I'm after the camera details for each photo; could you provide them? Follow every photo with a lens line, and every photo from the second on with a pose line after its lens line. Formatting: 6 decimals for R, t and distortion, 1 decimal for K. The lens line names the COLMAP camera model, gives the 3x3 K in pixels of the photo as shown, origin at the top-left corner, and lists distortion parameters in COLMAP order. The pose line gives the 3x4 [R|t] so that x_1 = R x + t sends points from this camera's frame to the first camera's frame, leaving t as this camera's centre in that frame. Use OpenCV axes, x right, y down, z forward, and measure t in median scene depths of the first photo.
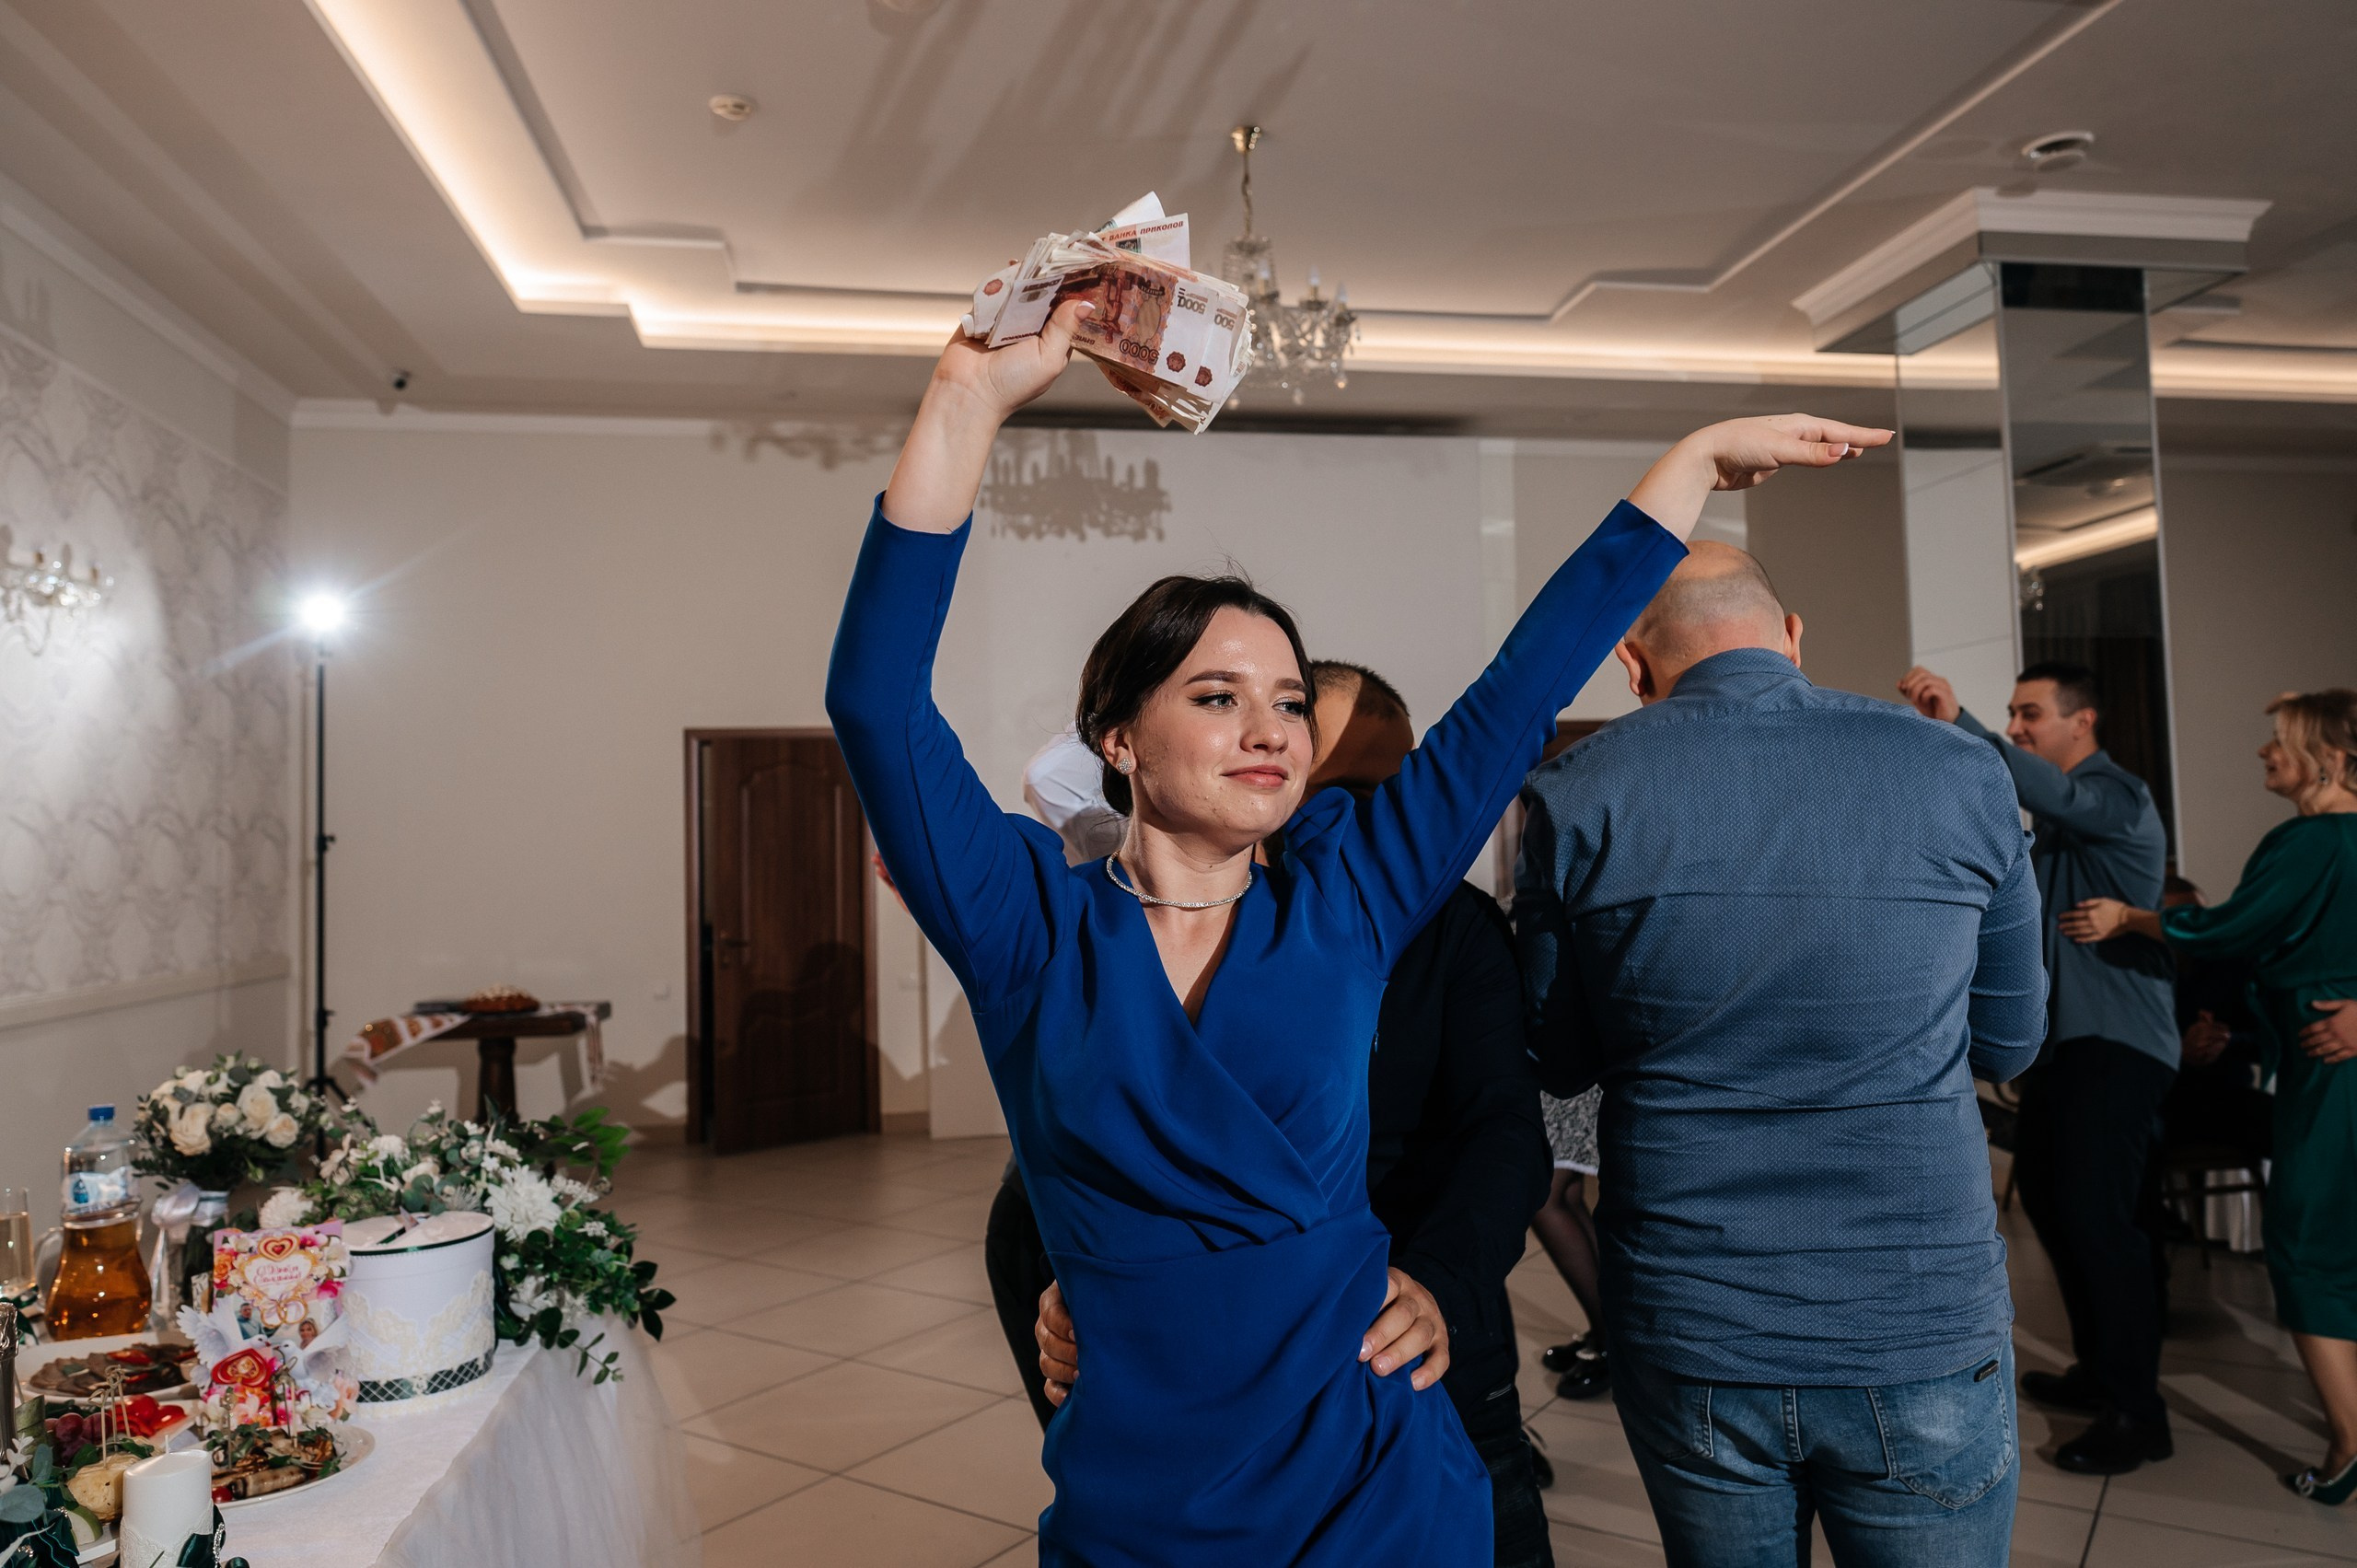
lens RADIAL K [[1598.3, 0, 1197.3], [0, 1598.3, 774.5], [0, 0, 1]] dist [0.000182, 0.002192]
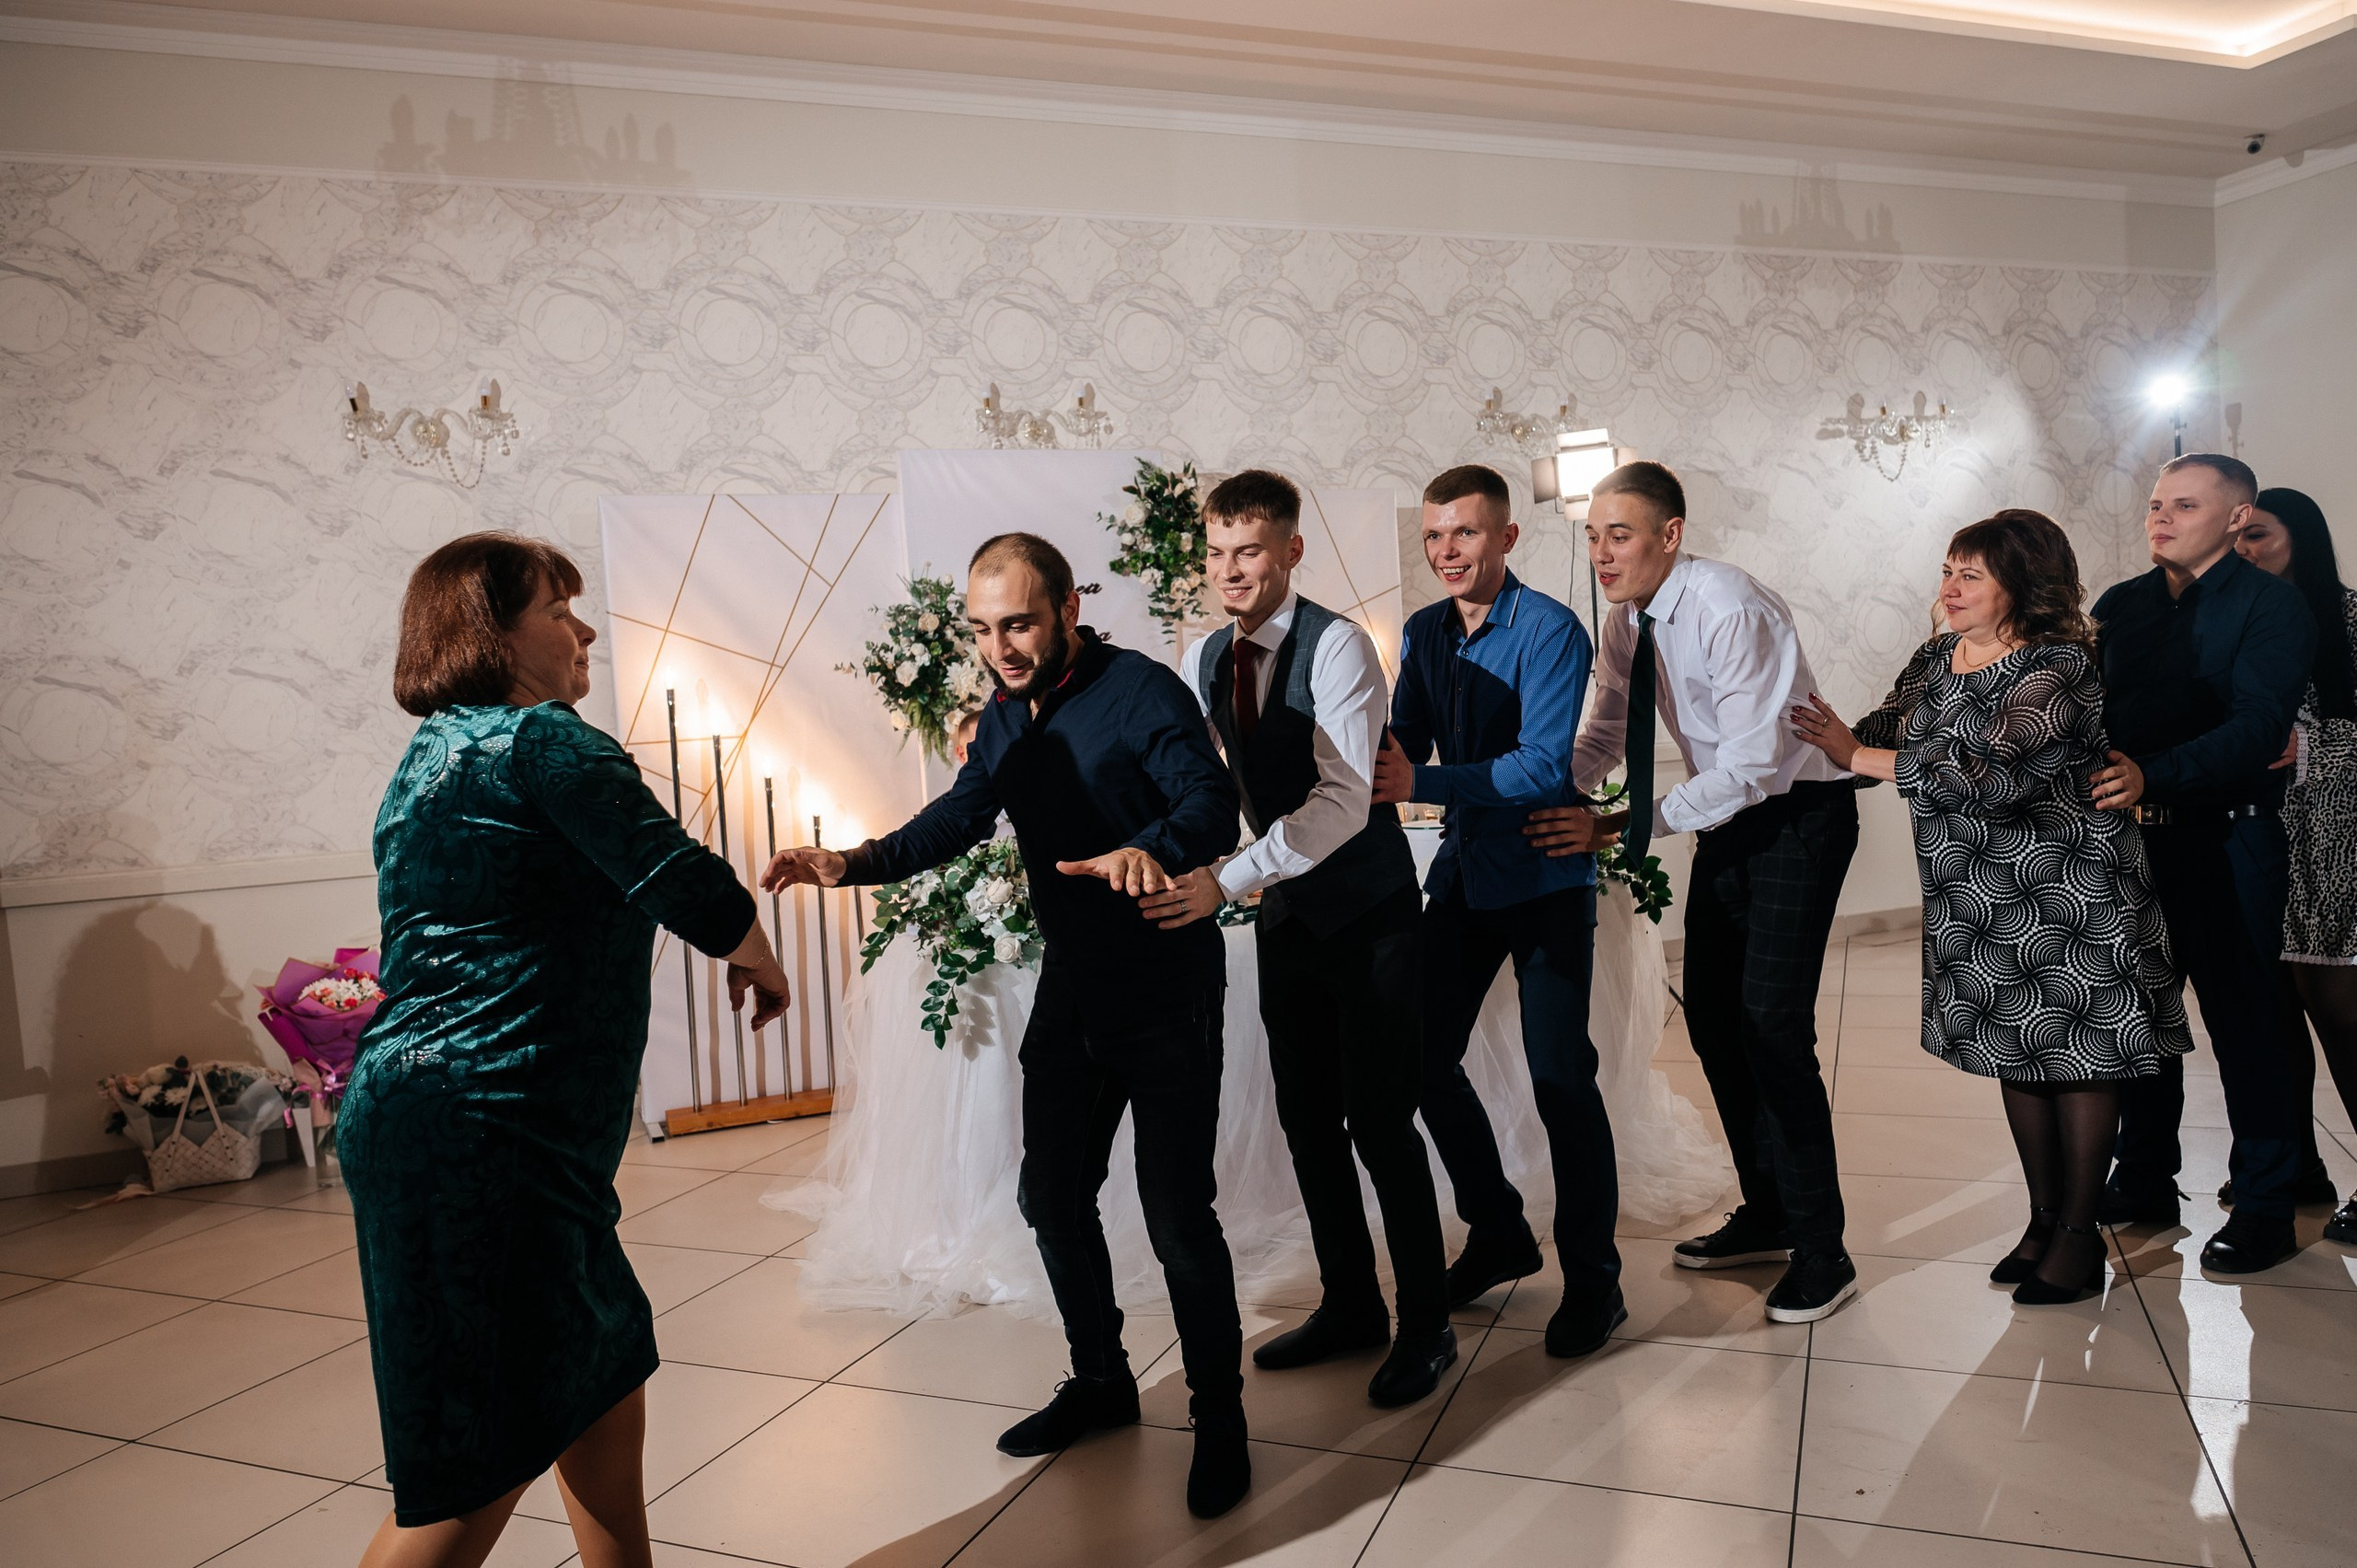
lens RADIAL K [[1598.3, 0, 1173.1], [0, 1598.3, 783.4], [0, 0, 1]] dist [0.000182, 0.002192]
pose [[0.191105, 0.060336, -0.979713, 0.478275], [0.106587, 0.990931, 0.081818, 0.006066], [0.975765, -0.120061, 0.182941, 0.085034]]
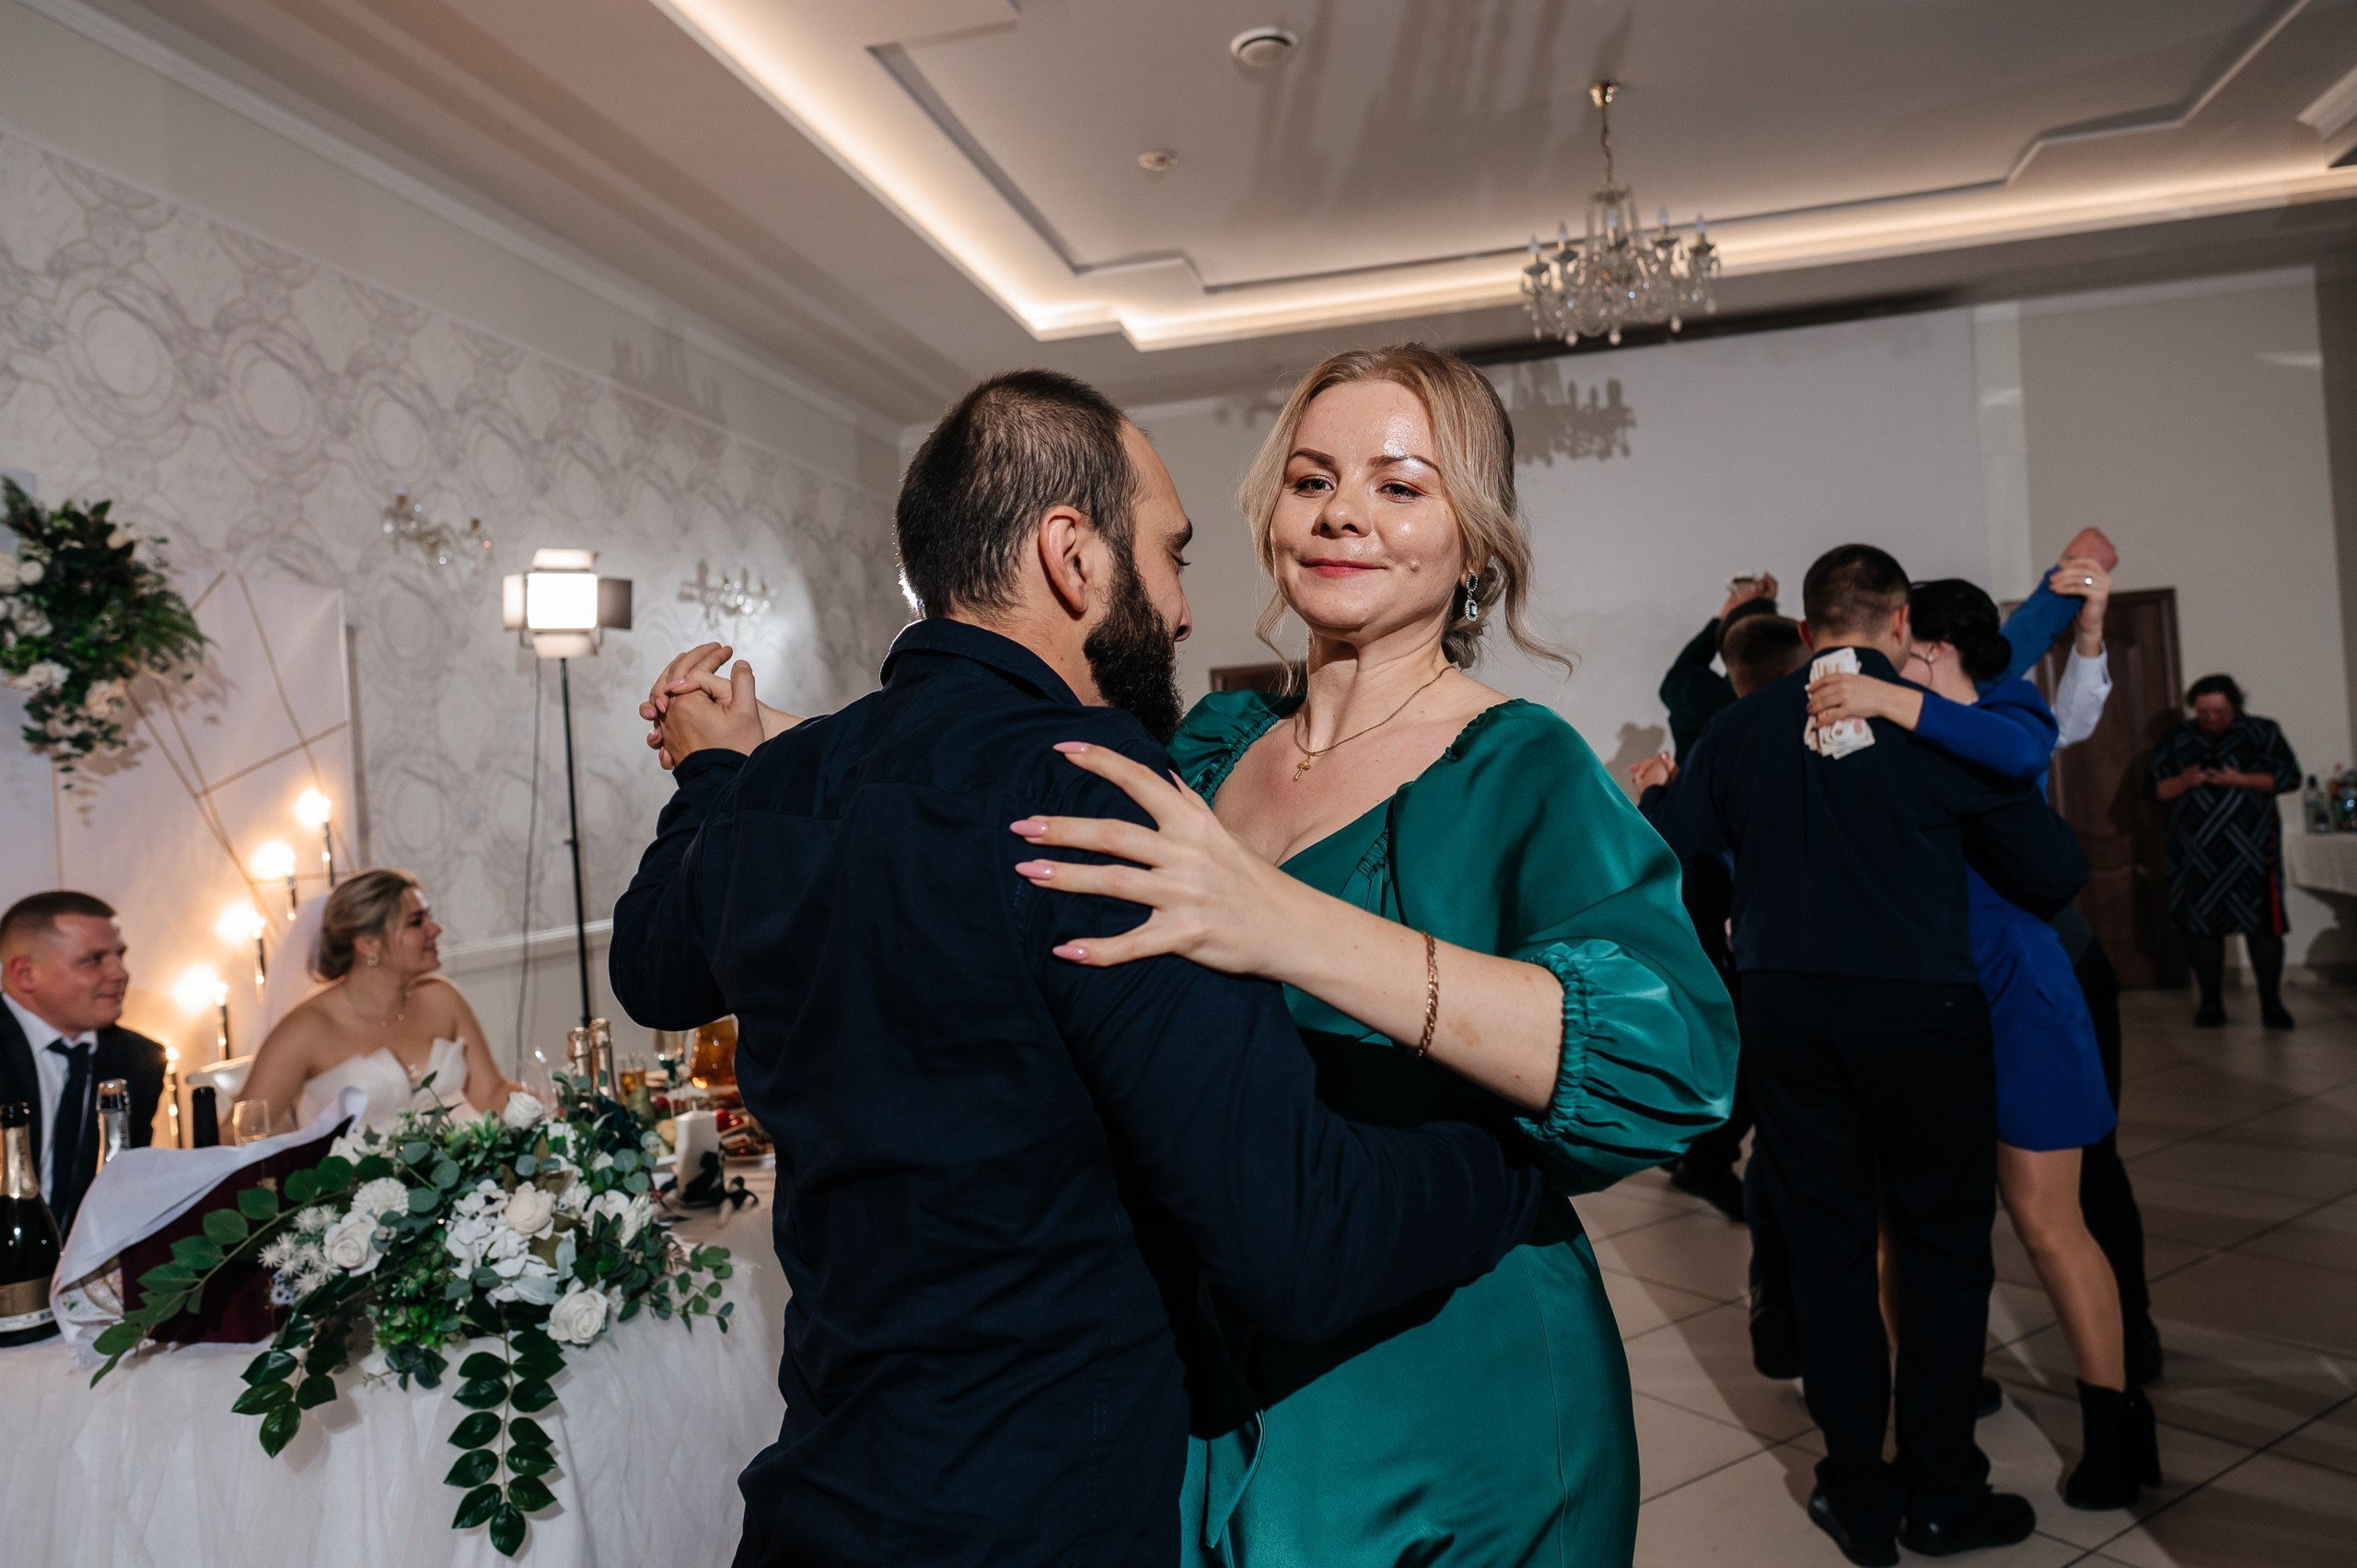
lens RADIAL K [[1598.3, 0, 1186.0], [0, 1598.3, 767.7], [0, 0, 1]] dist [0.000182, 0.002192]
pose [[0.922777, -0.044340, -0.382774, 0.135198], [0.063572, 0.997264, 0.037736, -0.002488], [0.380054, -0.059156, 0.923071, -0.106202]]
